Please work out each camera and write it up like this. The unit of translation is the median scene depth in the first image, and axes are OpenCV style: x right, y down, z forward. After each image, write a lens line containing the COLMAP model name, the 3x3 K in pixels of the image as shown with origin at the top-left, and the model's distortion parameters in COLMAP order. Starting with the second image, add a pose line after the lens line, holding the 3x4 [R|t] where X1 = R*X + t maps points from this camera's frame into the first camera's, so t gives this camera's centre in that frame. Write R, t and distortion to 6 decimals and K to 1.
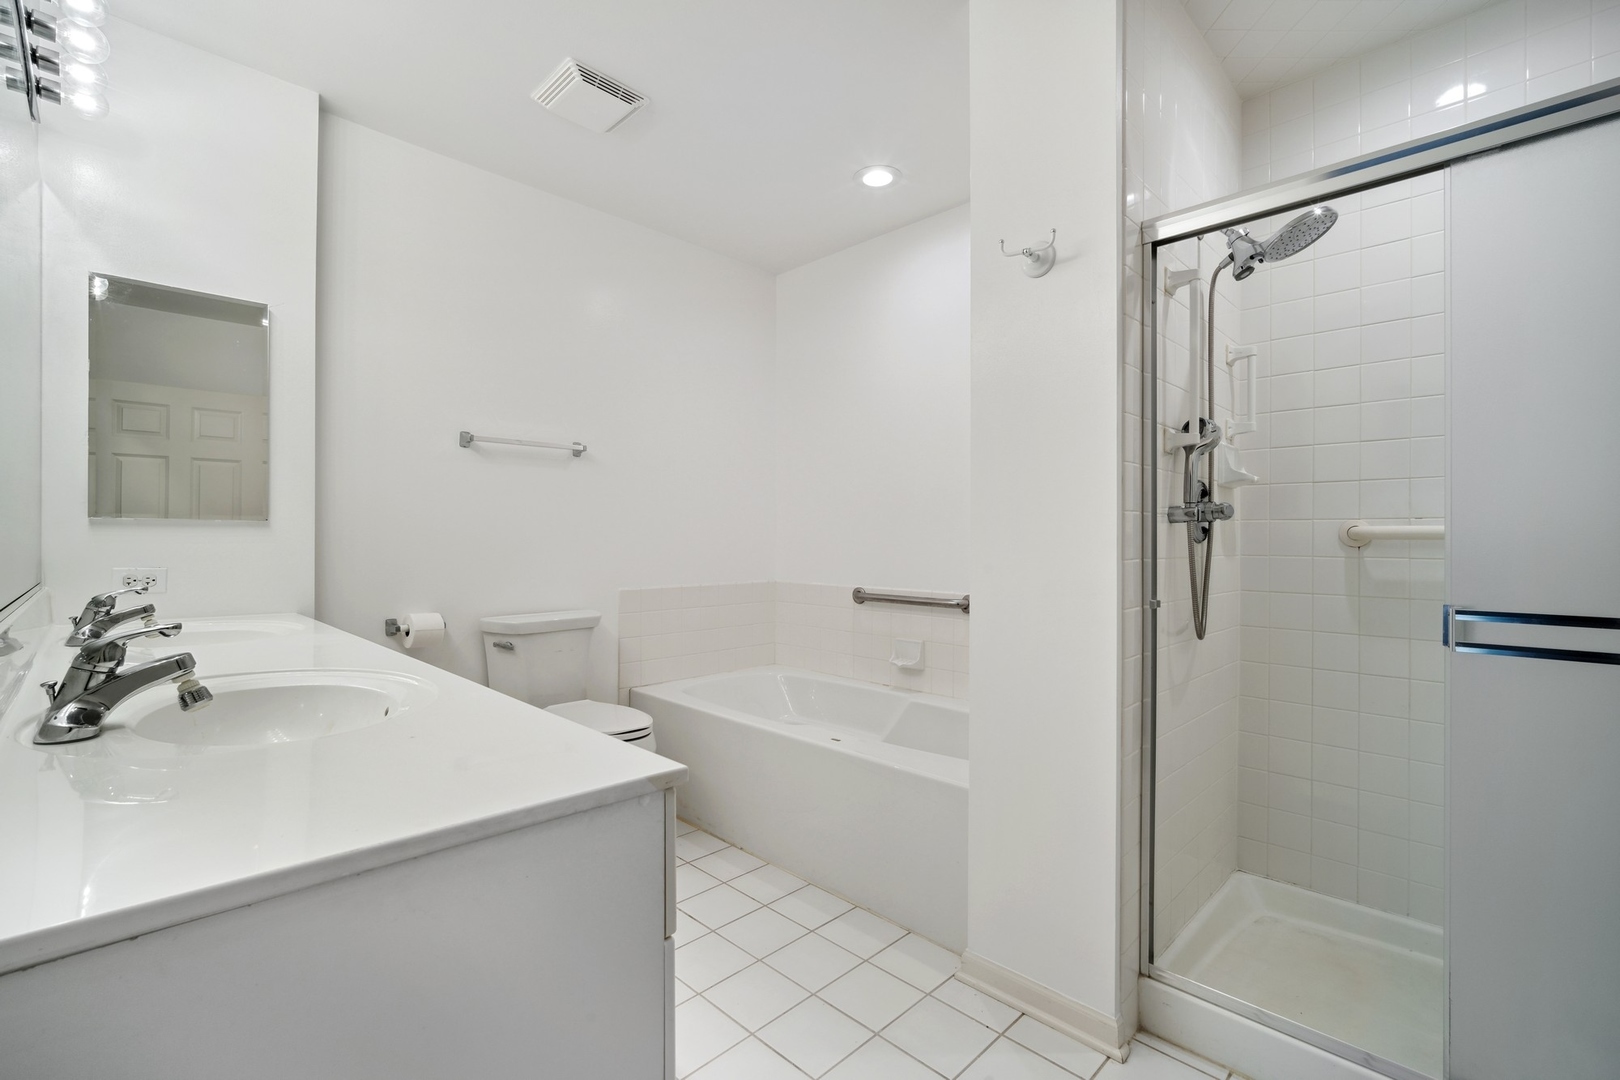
lens RADIAL K [[710.9, 0, 807.6], [0, 710.9, 521.7], [0, 0, 1]] dist [-0.002951, -0.000274]
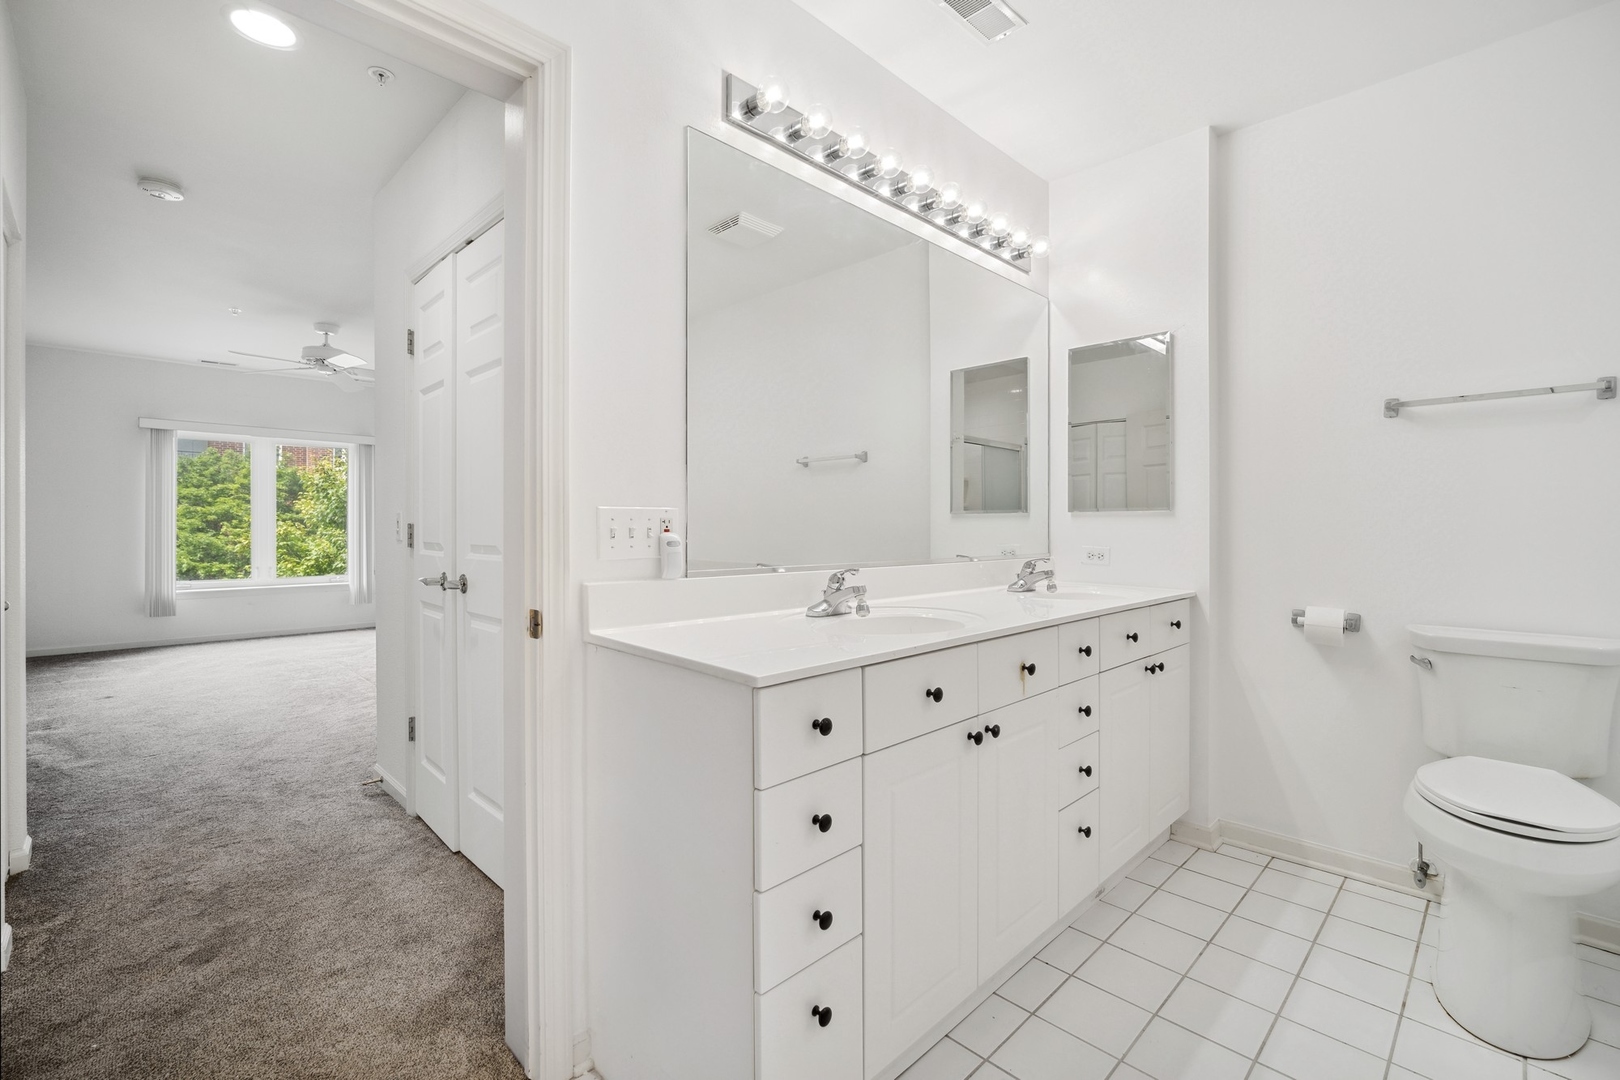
lens RADIAL K [[710.9, 0, 807.6], [0, 710.9, 521.7], [0, 0, 1]] dist [-0.002951, -0.000274]
pose [[-0.019171, -0.008635, -0.999779, 0.468639], [0.020840, 0.999742, -0.009034, 0.014958], [0.999599, -0.021009, -0.018986, 0.412360]]
